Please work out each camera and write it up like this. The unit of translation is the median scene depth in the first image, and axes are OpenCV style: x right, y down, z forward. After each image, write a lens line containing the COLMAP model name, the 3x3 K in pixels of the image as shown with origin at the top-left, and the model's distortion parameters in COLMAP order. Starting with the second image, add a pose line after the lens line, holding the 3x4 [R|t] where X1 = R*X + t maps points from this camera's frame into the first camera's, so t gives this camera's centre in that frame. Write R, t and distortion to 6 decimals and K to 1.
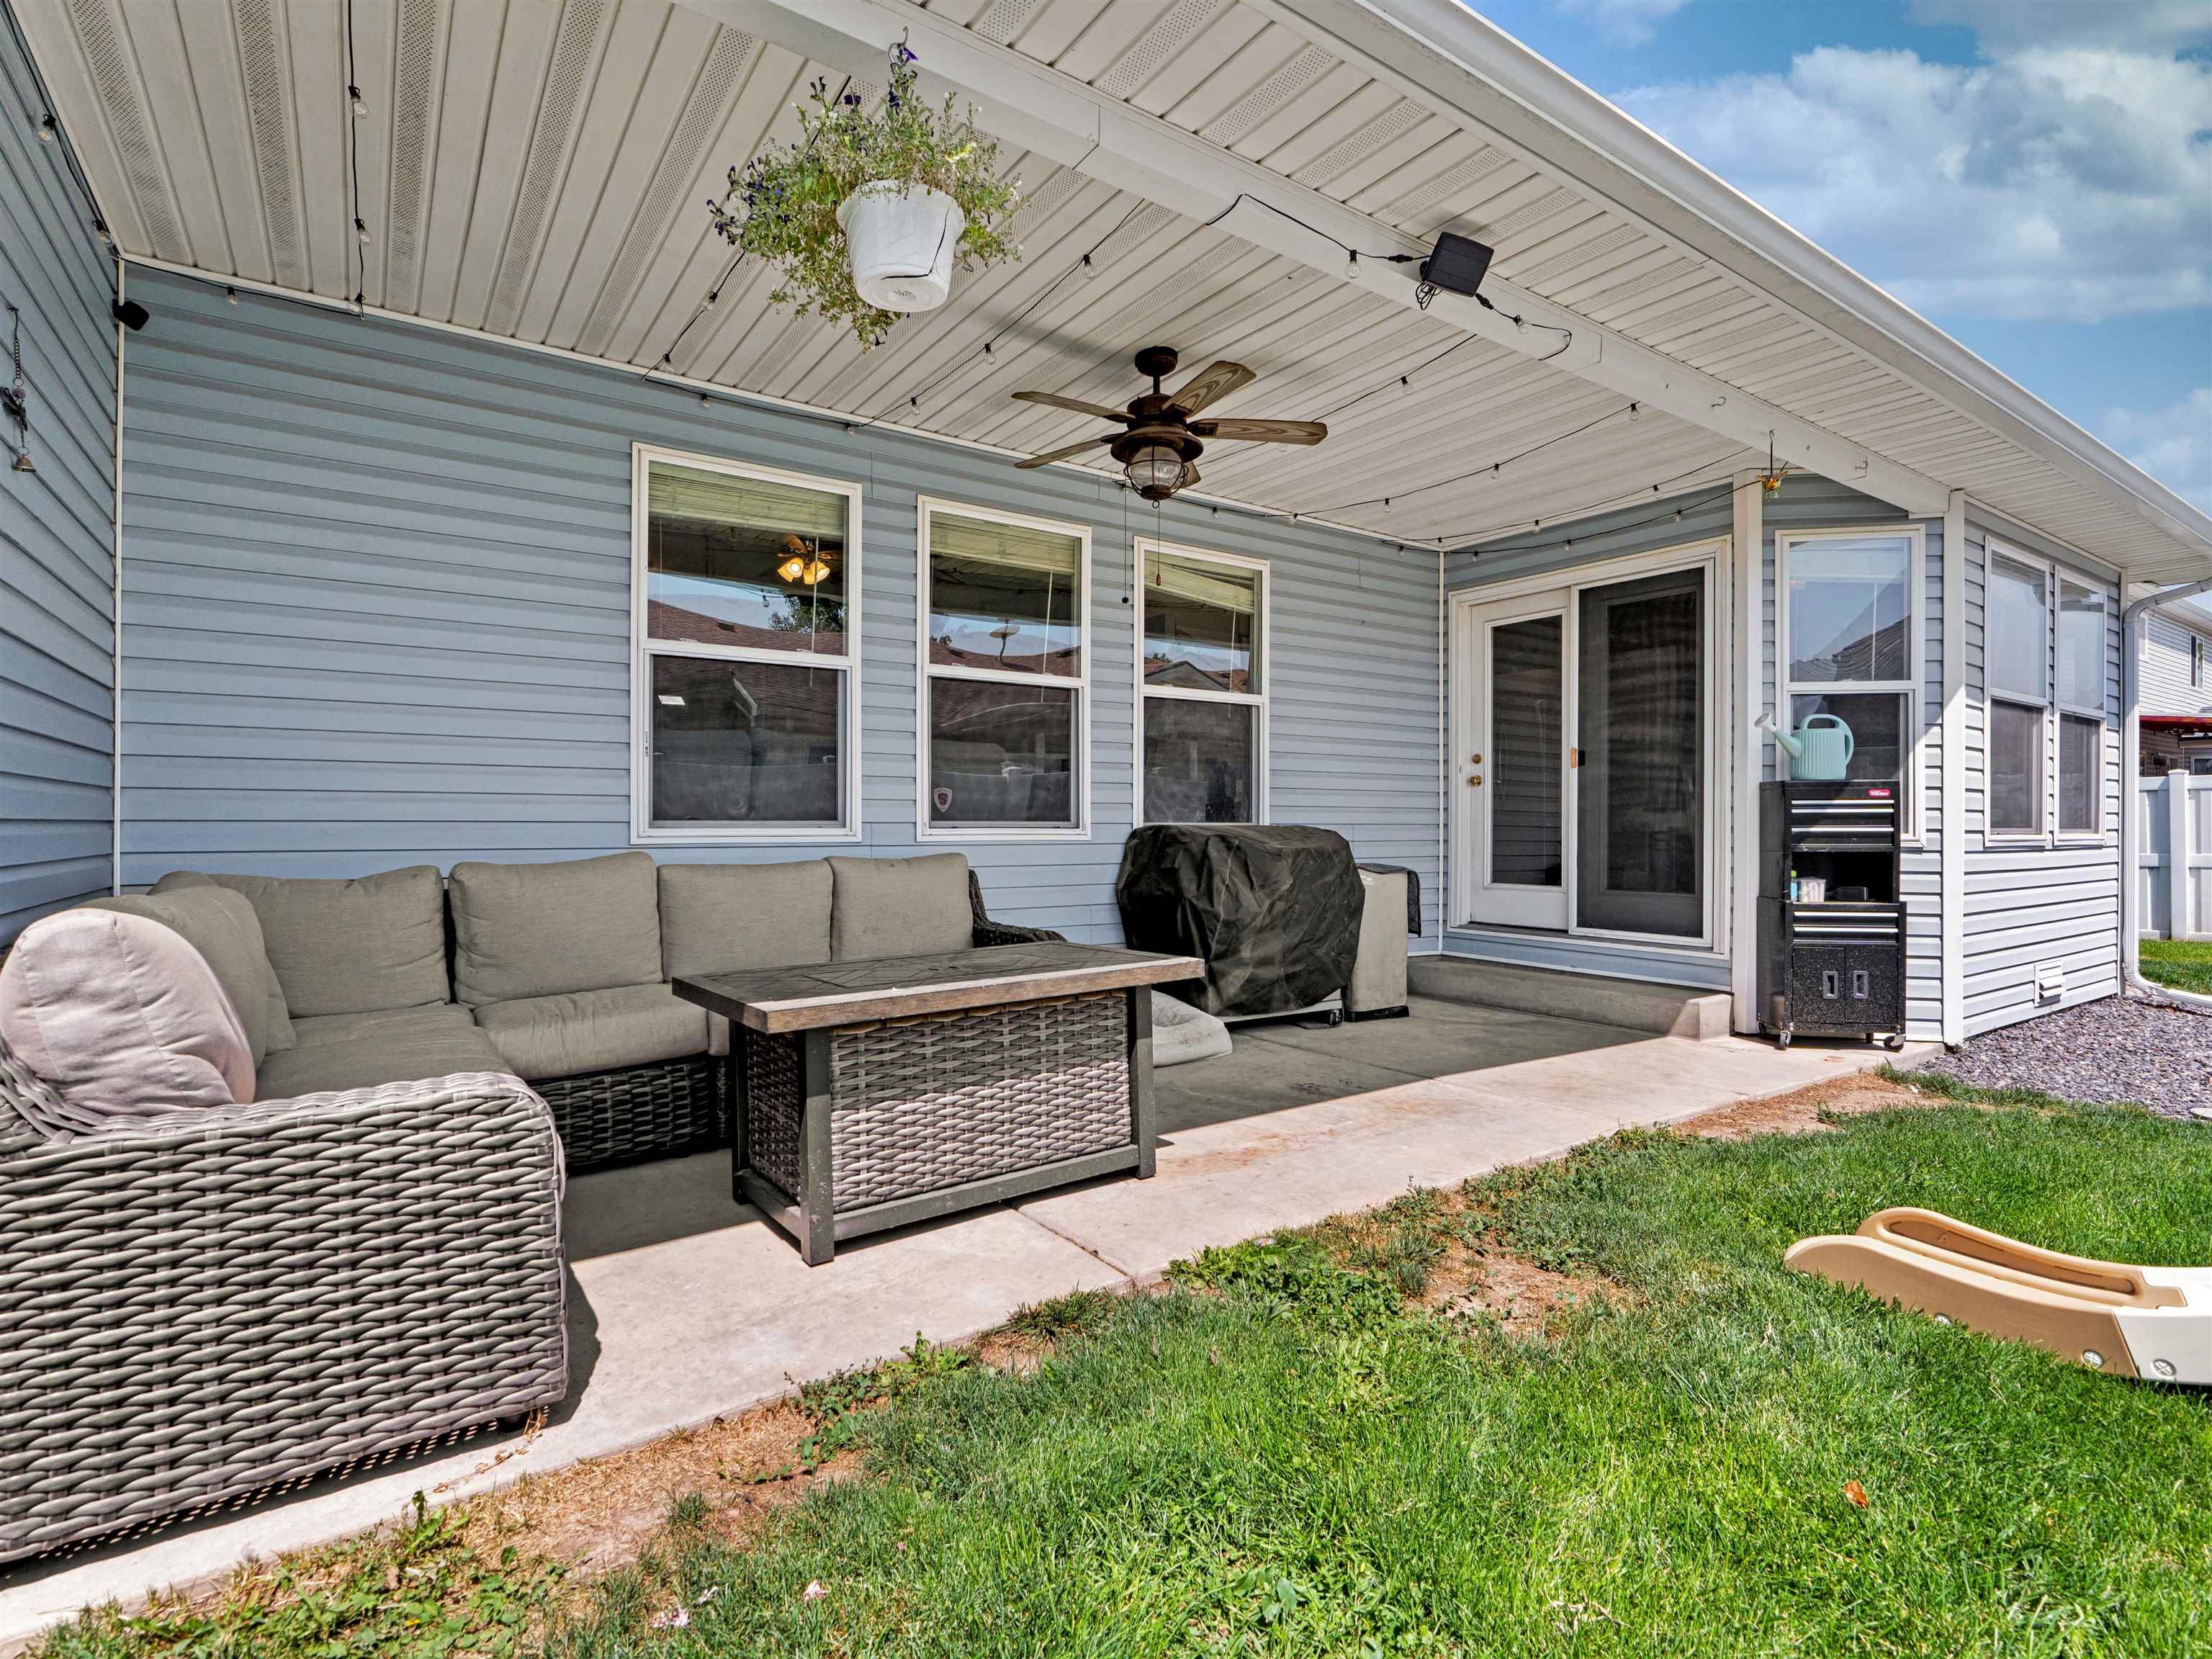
lens RADIAL K [[1087.9, 0, 1156.6], [0, 1087.9, 830.9], [0, 0, 1]] dist [-0.001047, -0.000114]
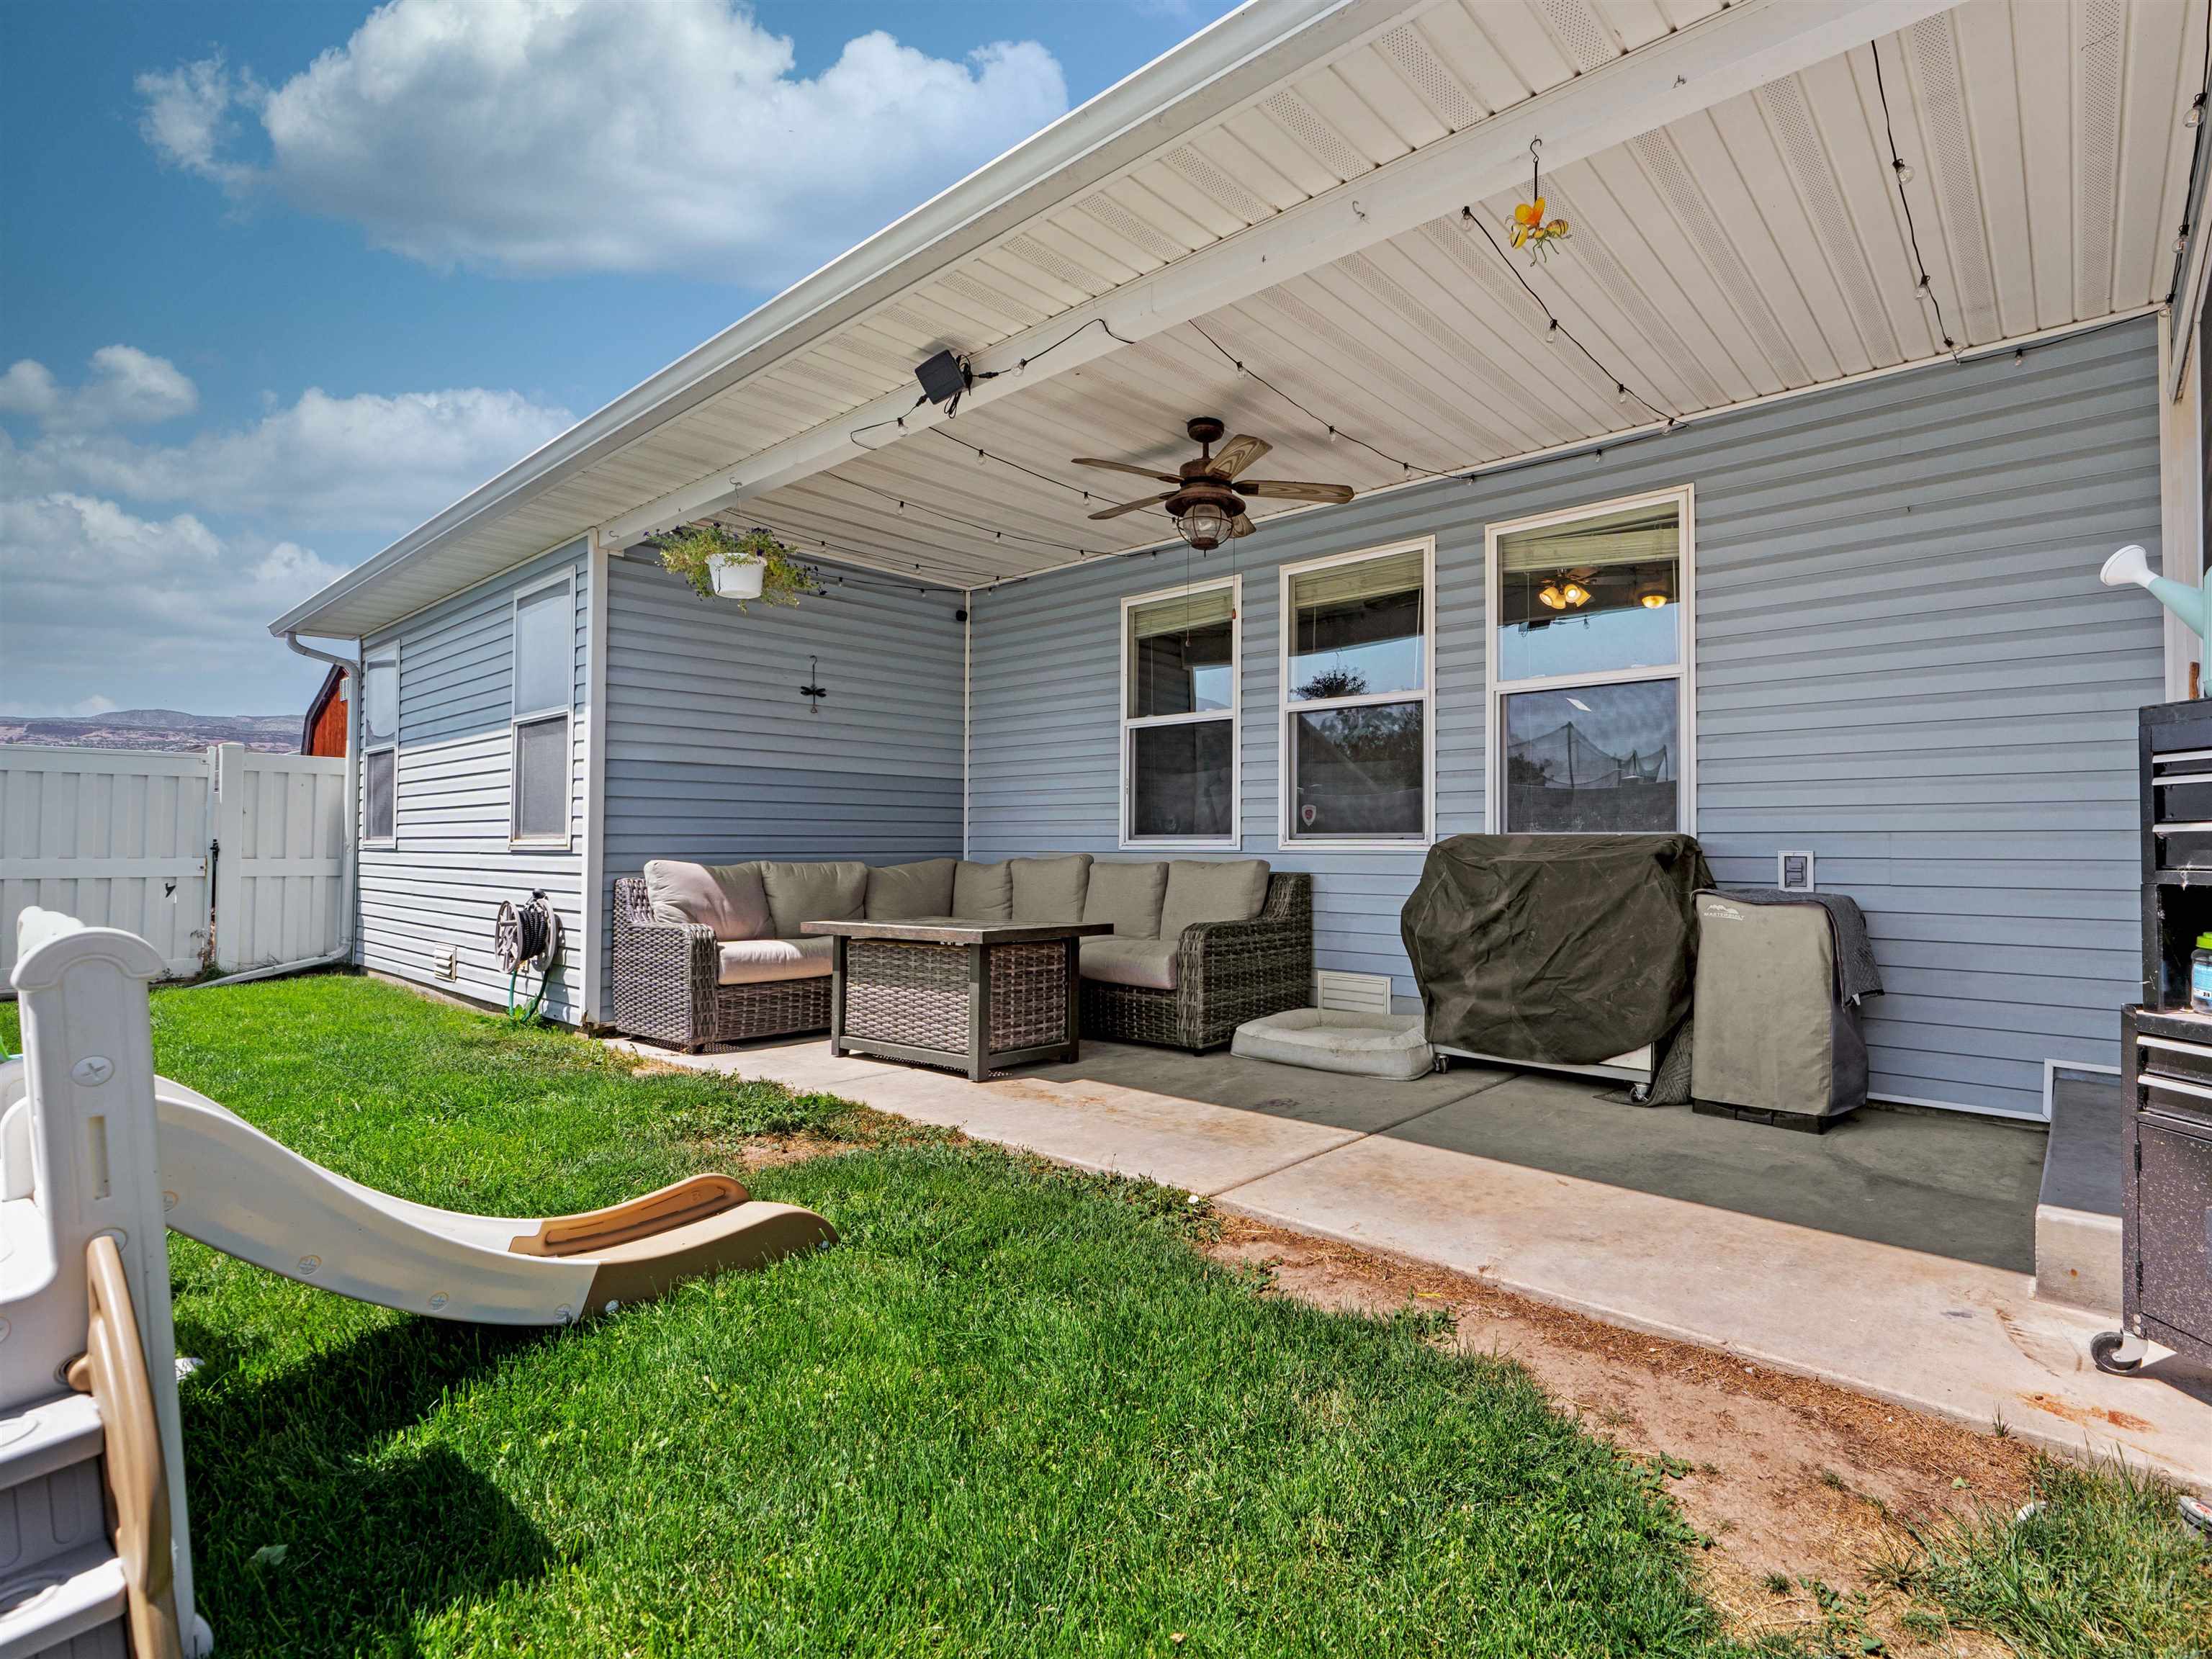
lens RADIAL K [[1087.9, 0, 1156.6], [0, 1087.9, 830.9], [0, 0, 1]] dist [-0.001047, -0.000114]
pose [[0.230827, -0.015710, -0.972868, 0.942935], [-0.007717, 0.999809, -0.017976, 0.010436], [0.972964, 0.011657, 0.230662, 0.592706]]
